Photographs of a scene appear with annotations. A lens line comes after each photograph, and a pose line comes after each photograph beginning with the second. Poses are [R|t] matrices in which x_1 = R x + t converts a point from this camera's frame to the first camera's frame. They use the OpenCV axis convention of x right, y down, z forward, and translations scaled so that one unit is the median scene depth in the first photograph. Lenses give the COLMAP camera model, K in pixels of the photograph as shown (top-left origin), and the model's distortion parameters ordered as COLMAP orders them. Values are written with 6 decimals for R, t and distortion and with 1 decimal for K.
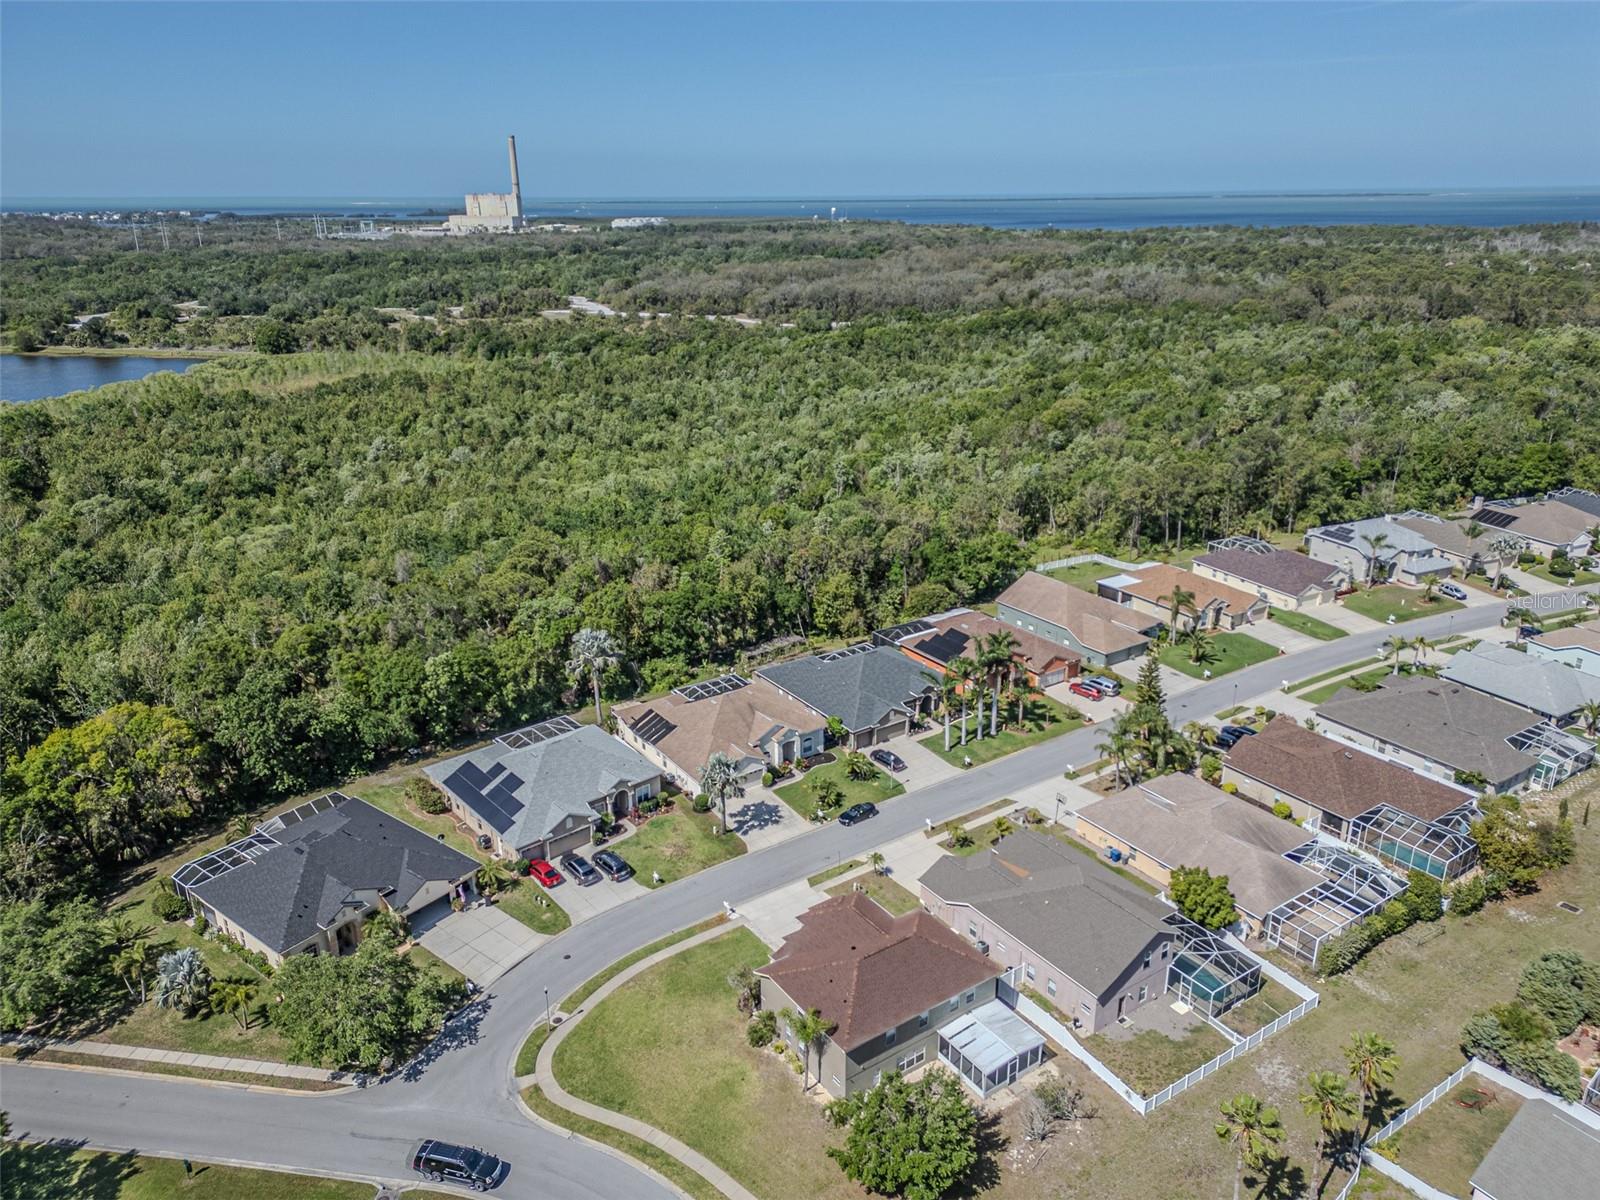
lens RADIAL K [[1105.6, 0, 799.8], [0, 1105.6, 600.6], [0, 0, 1]] dist [0.077117, -0.067966]
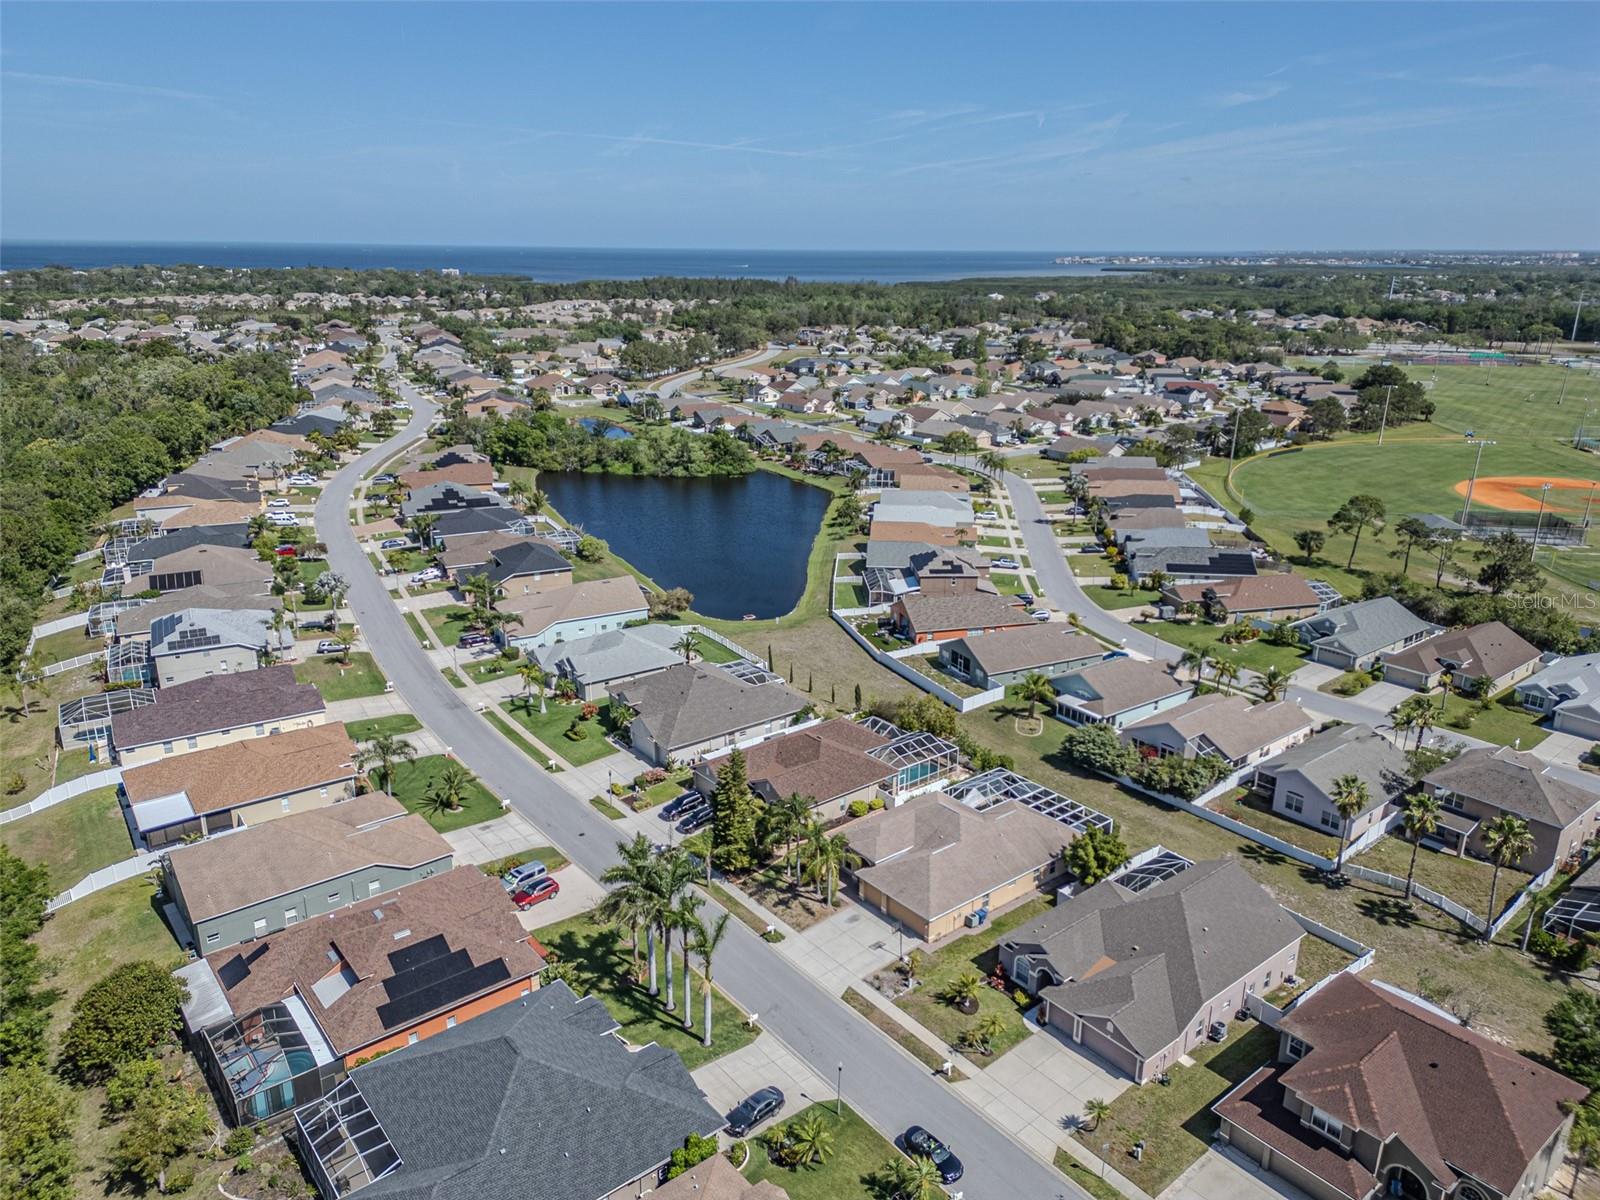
lens RADIAL K [[1105.6, 0, 801.7], [0, 1105.6, 606.3], [0, 0, 1]] dist [0.077117, -0.067966]
pose [[-0.078156, -0.300938, 0.950436, -0.388383], [0.334224, 0.890272, 0.309372, -0.256802], [-0.939248, 0.341838, 0.031001, 0.845686]]
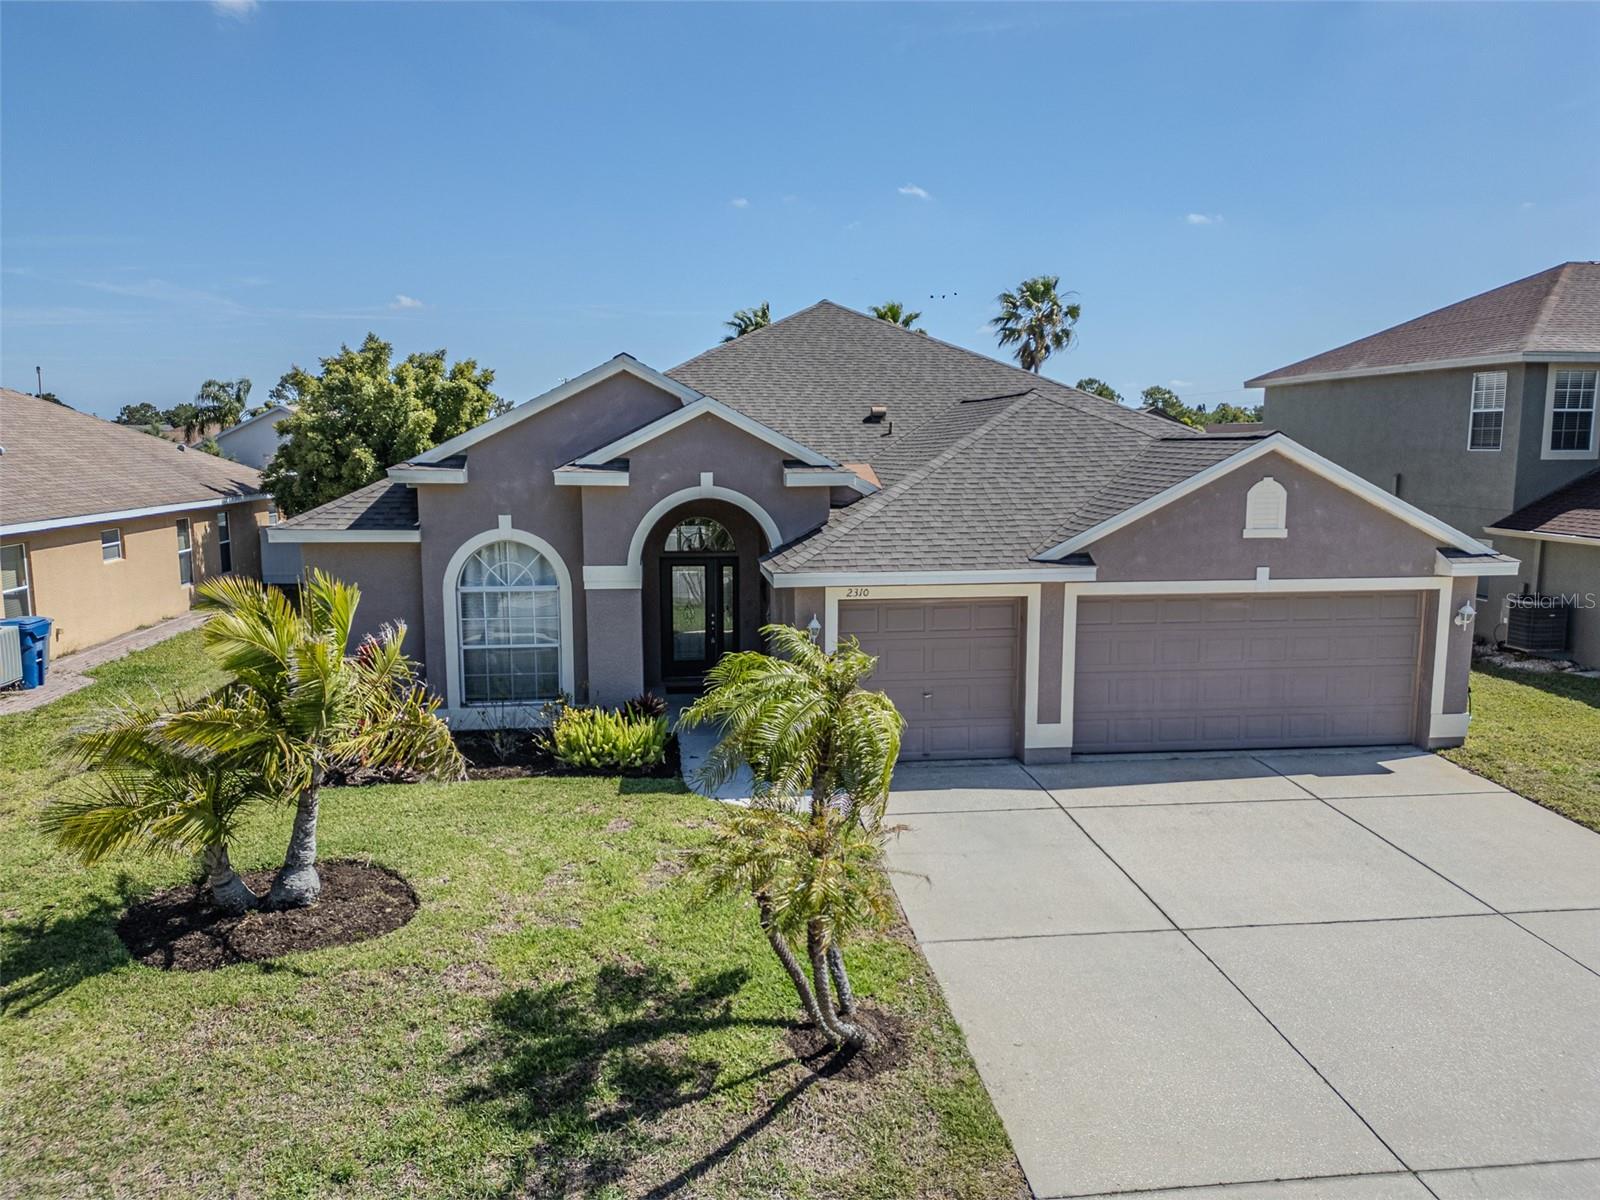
lens RADIAL K [[1105.6, 0, 788.9], [0, 1105.6, 599.0], [0, 0, 1]] dist [0.077117, -0.067966]
pose [[-0.889372, -0.060096, 0.453218, 0.093759], [0.154849, 0.893134, 0.422296, 0.141602], [-0.430162, 0.445759, -0.785022, 0.890878]]
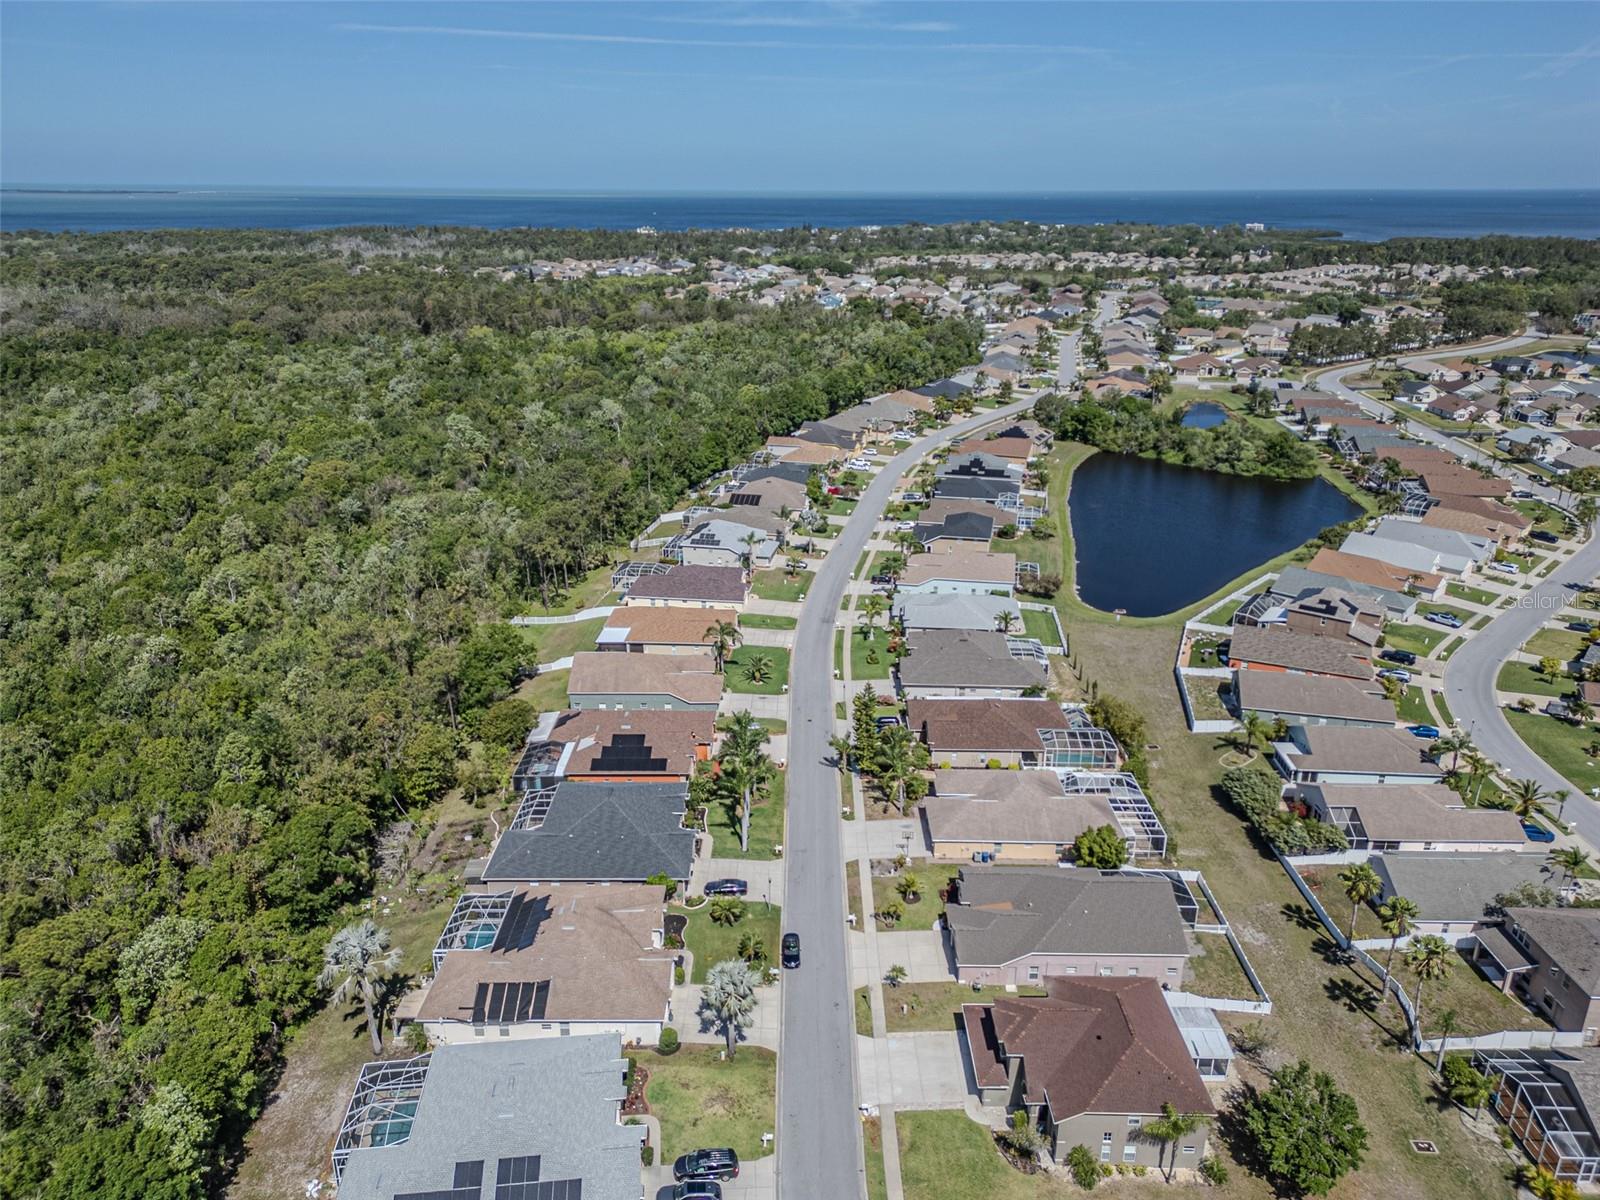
lens RADIAL K [[1105.6, 0, 797.3], [0, 1105.6, 596.5], [0, 0, 1]] dist [0.077117, -0.067966]
pose [[0.569256, -0.274725, 0.774903, -0.522341], [0.275508, 0.951767, 0.135036, -0.190540], [-0.774625, 0.136622, 0.617488, 0.342118]]
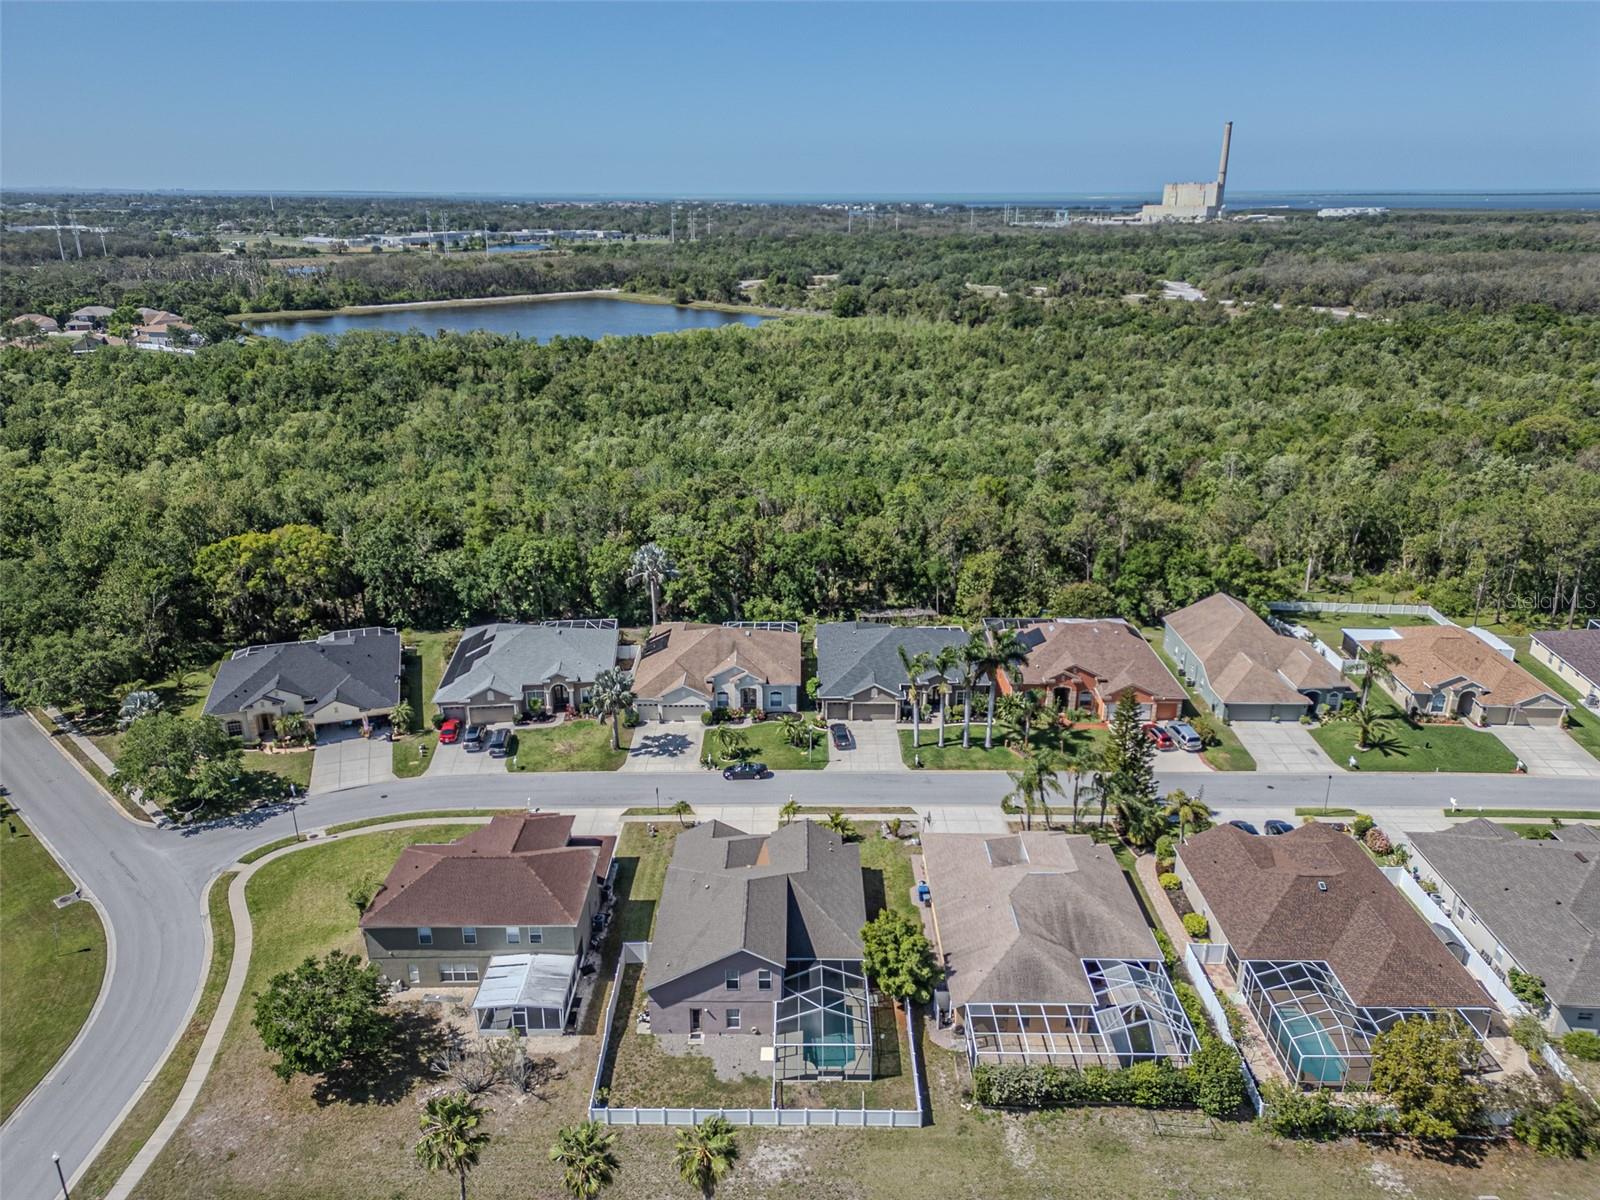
lens RADIAL K [[1105.6, 0, 799.2], [0, 1105.6, 600.4], [0, 0, 1]] dist [0.077117, -0.067966]
pose [[0.825932, 0.200977, -0.526731, 0.494536], [-0.198557, 0.978135, 0.061868, -0.013869], [0.527648, 0.053488, 0.847778, 0.200897]]
